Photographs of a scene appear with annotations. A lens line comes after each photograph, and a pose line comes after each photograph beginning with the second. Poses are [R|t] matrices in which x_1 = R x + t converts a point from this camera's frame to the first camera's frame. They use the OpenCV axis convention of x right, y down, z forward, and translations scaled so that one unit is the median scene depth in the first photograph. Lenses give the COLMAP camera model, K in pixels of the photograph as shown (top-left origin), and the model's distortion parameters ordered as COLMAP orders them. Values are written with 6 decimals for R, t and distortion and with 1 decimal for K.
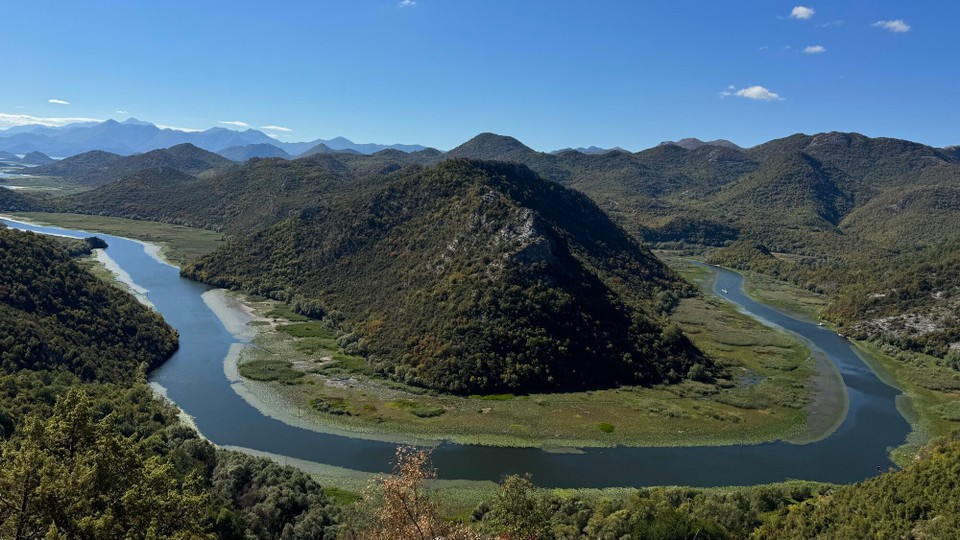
lens RADIAL K [[676.6, 0, 480.0], [0, 676.6, 270.0], [0, 0, 1]] dist [0.124396, -0.177694]
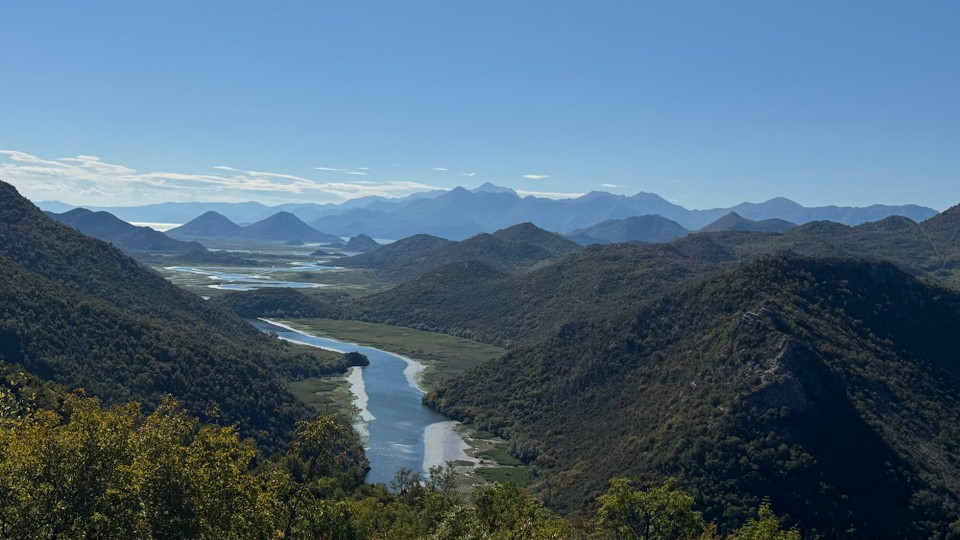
lens RADIAL K [[1122.0, 0, 480.0], [0, 1122.0, 270.0], [0, 0, 1]] dist [0.164077, -0.271967]
pose [[0.887001, -0.003366, -0.461756, 0.276205], [-0.054038, 0.992346, -0.111037, -0.004352], [0.458596, 0.123442, 0.880030, -0.193385]]
